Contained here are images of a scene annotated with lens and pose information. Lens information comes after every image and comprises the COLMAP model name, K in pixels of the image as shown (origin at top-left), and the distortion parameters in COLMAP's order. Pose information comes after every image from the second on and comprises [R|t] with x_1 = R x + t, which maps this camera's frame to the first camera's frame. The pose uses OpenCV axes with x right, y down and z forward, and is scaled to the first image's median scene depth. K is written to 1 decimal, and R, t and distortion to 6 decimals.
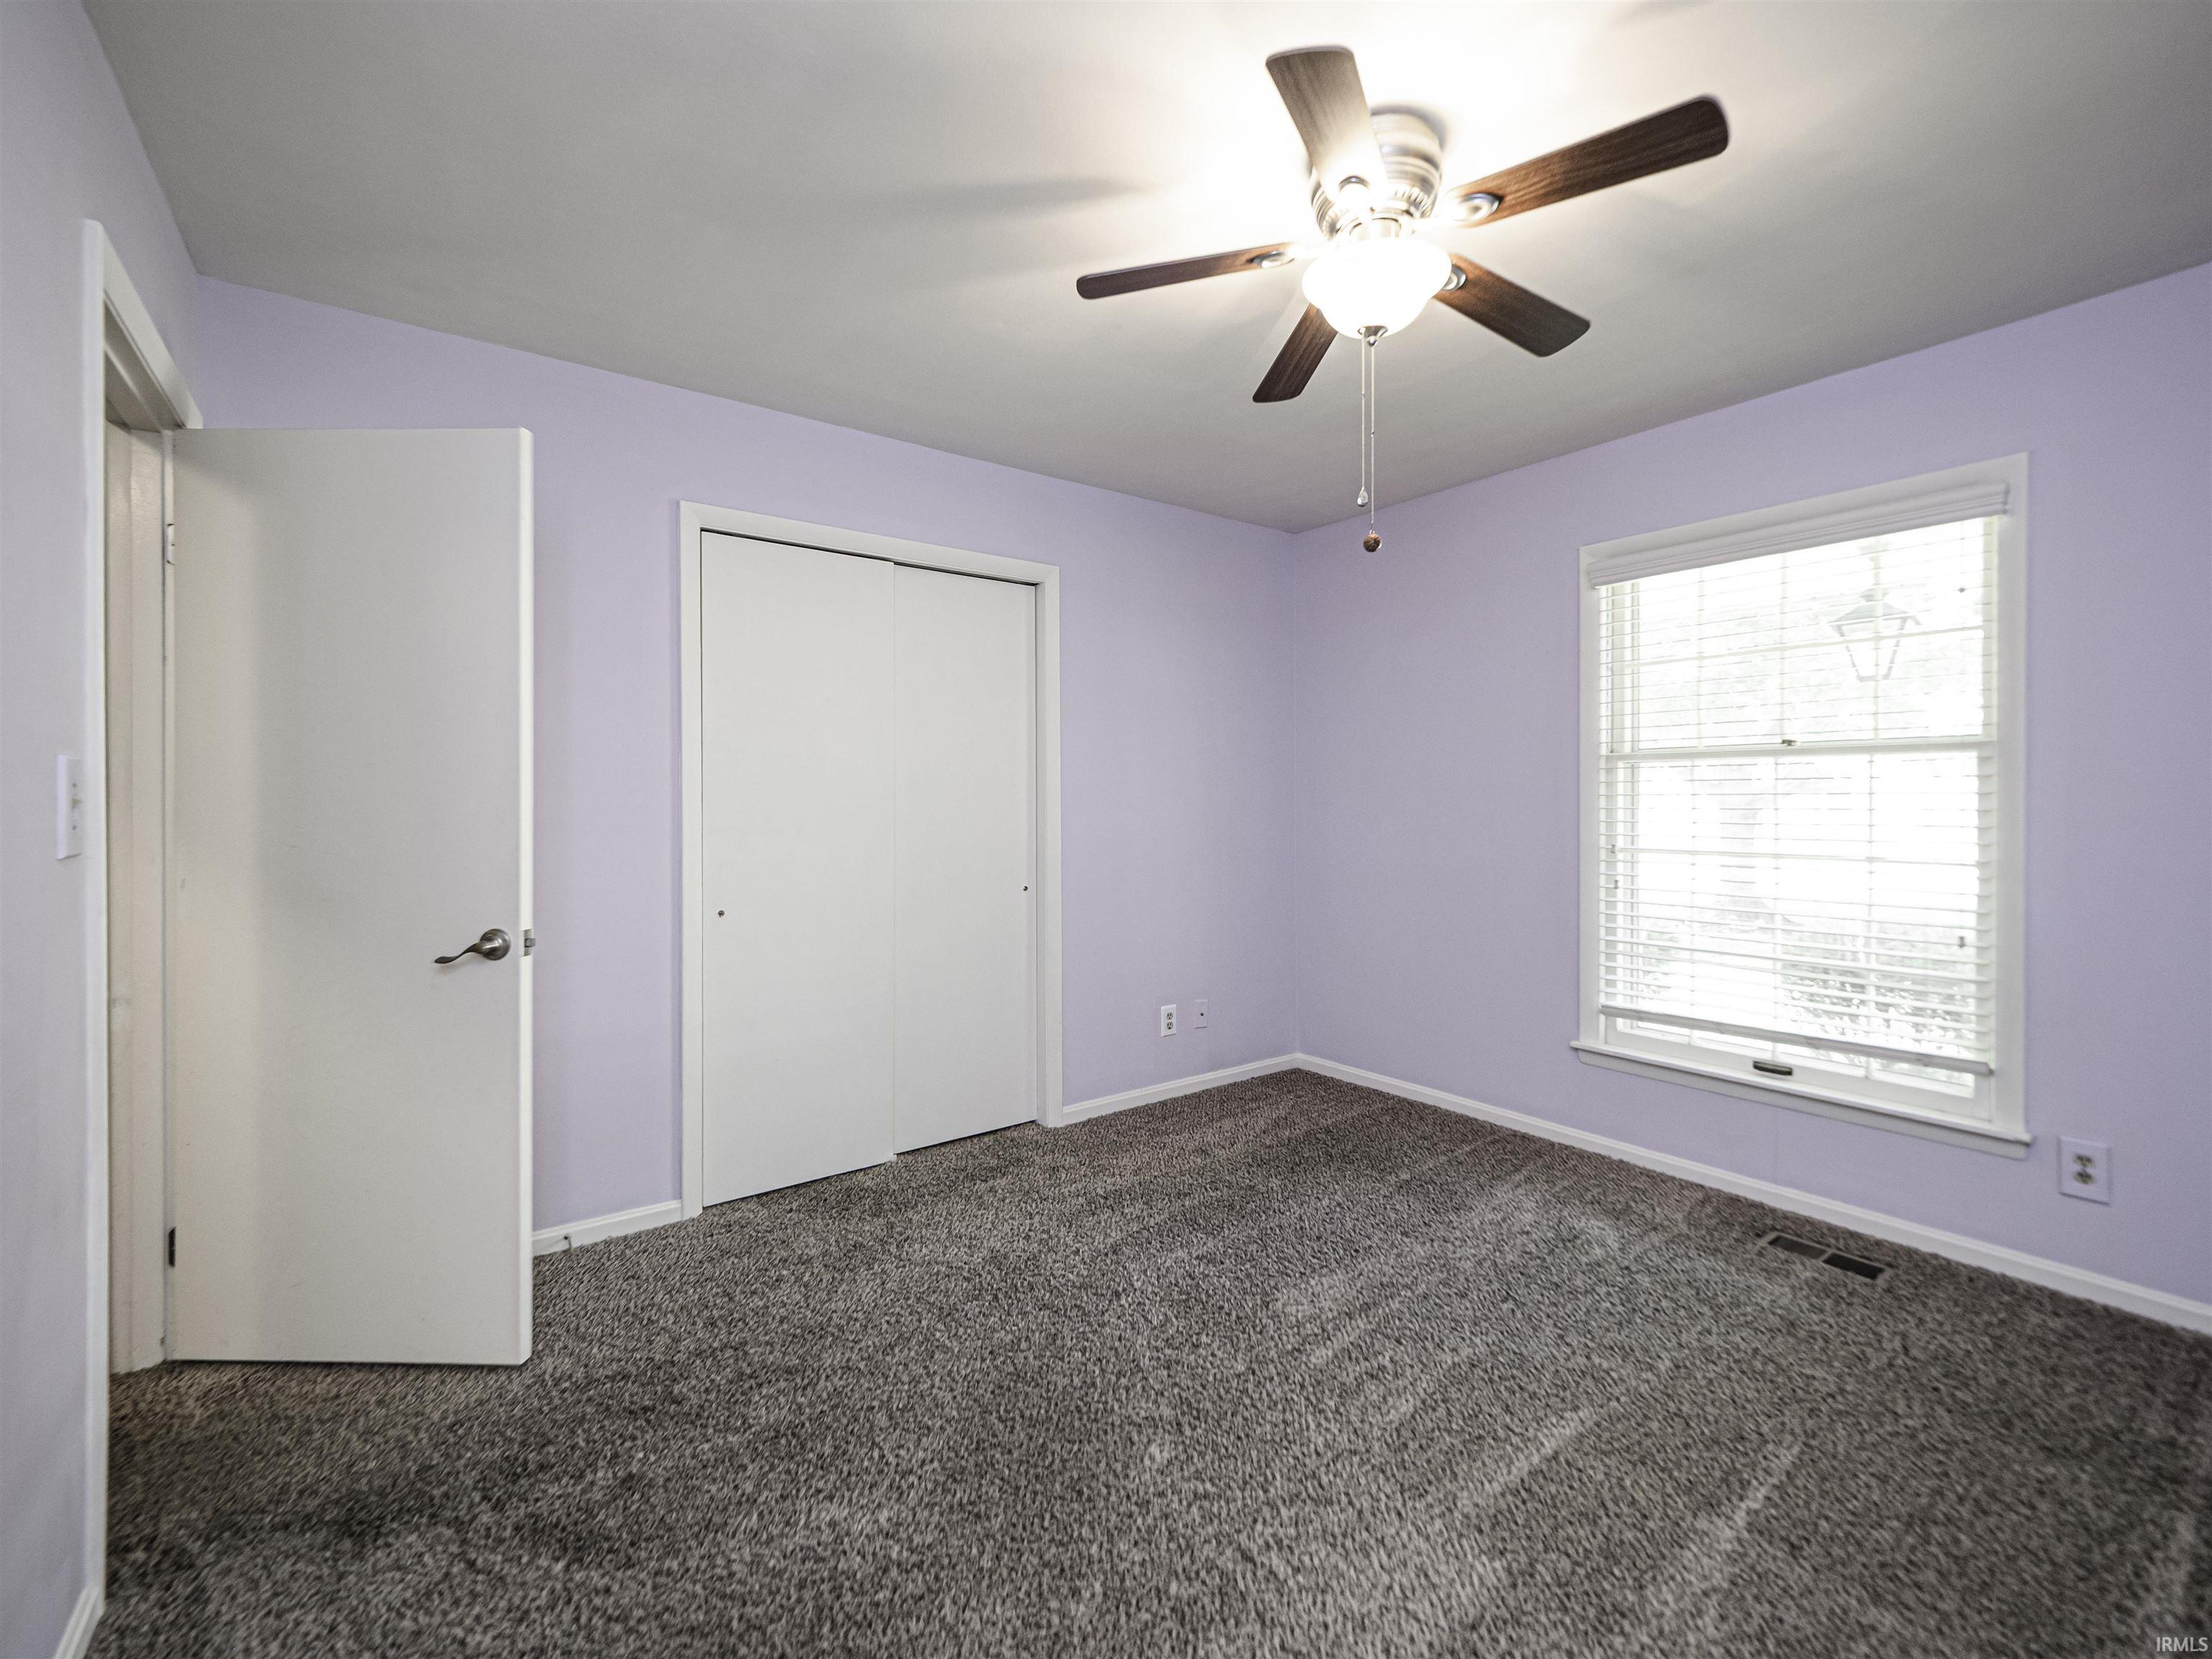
lens RADIAL K [[944.9, 0, 1097.5], [0, 944.9, 834.3], [0, 0, 1]] dist [-0.000154, 0.000138]
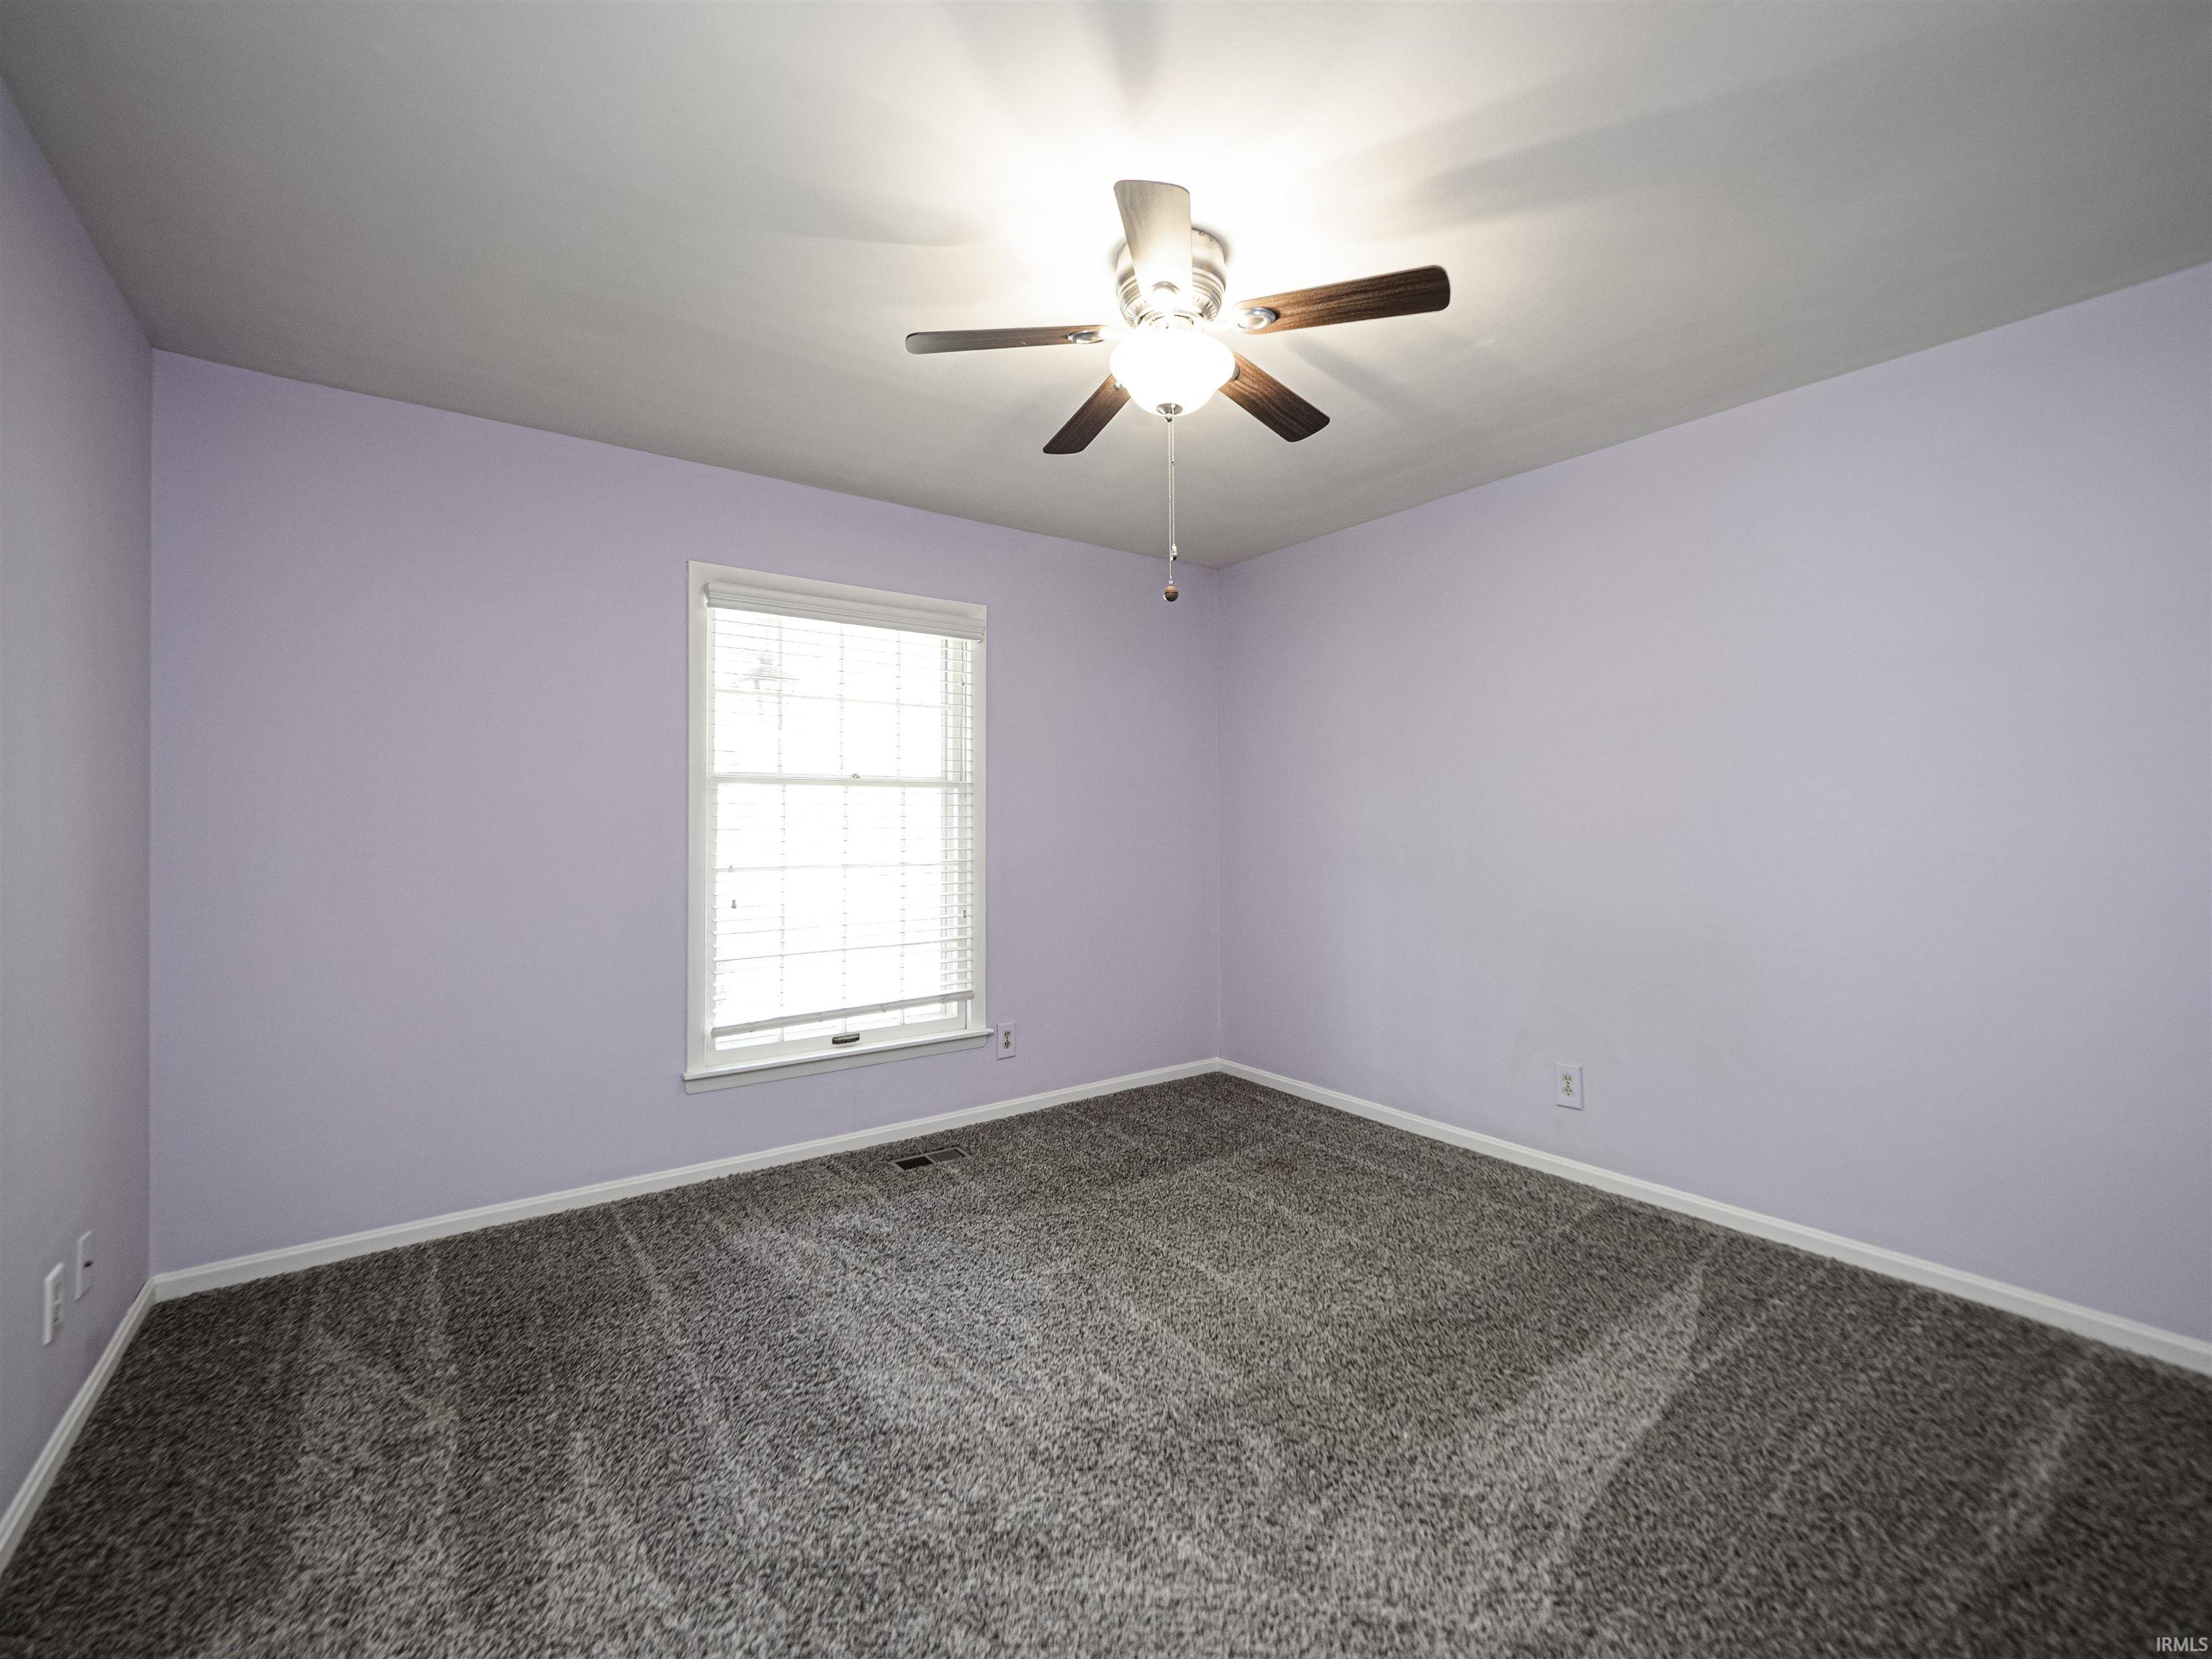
lens RADIAL K [[928.7, 0, 1103.2], [0, 928.7, 829.3], [0, 0, 1]] dist [-0.001592, -0.004311]
pose [[0.009343, -0.010848, 0.999898, -0.515639], [0.036911, 0.999263, 0.010497, -0.027113], [-0.999275, 0.036809, 0.009737, 0.680222]]
